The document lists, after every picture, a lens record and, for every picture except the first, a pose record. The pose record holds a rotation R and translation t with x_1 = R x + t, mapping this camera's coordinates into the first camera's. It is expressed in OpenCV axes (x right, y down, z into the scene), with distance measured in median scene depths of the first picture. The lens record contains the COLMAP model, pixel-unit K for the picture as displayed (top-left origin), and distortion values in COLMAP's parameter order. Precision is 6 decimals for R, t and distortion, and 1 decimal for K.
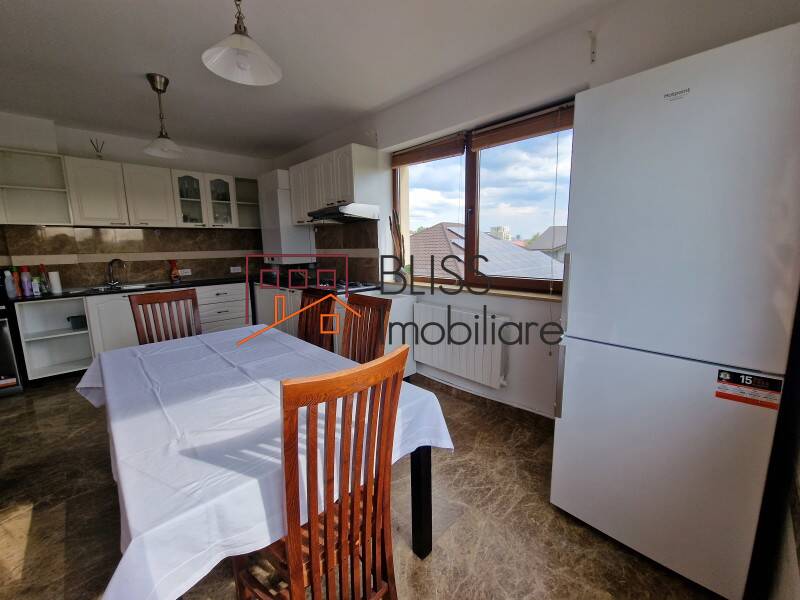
lens RADIAL K [[330.0, 0, 403.5], [0, 330.0, 293.2], [0, 0, 1]] dist [-0.003287, -0.001492]
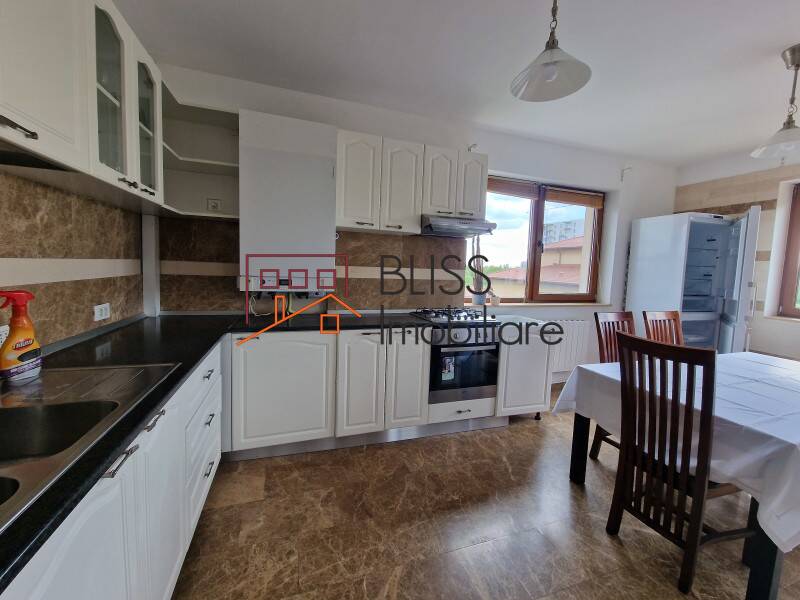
lens RADIAL K [[330.0, 0, 398.8], [0, 330.0, 296.7], [0, 0, 1]] dist [-0.003287, -0.001492]
pose [[0.446569, -0.044786, 0.893628, -0.787440], [0.081468, 0.996633, 0.009237, -0.073722], [-0.891033, 0.068677, 0.448714, 0.617443]]
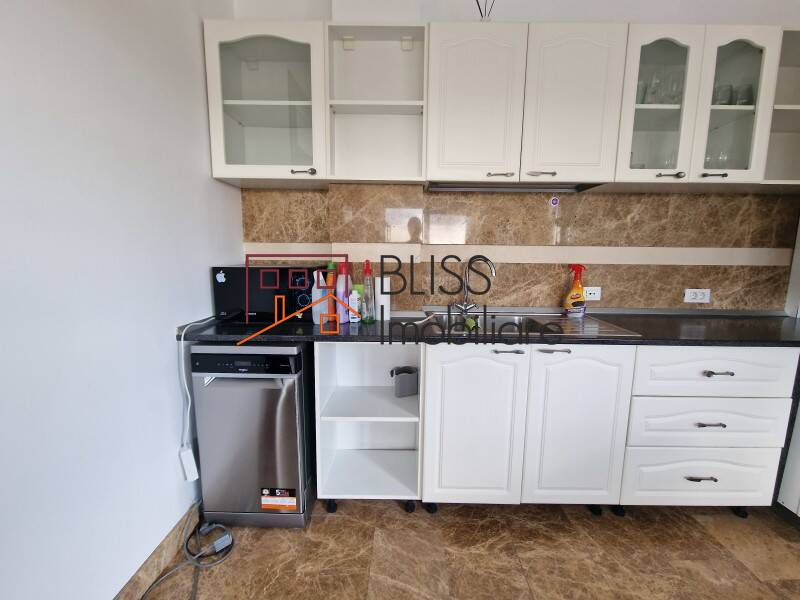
lens RADIAL K [[330.0, 0, 414.6], [0, 330.0, 296.8], [0, 0, 1]] dist [-0.003287, -0.001492]
pose [[0.712717, 0.122271, -0.690713, -0.546332], [-0.125015, 0.991067, 0.046443, -0.051895], [0.690221, 0.053249, 0.721636, 0.538978]]
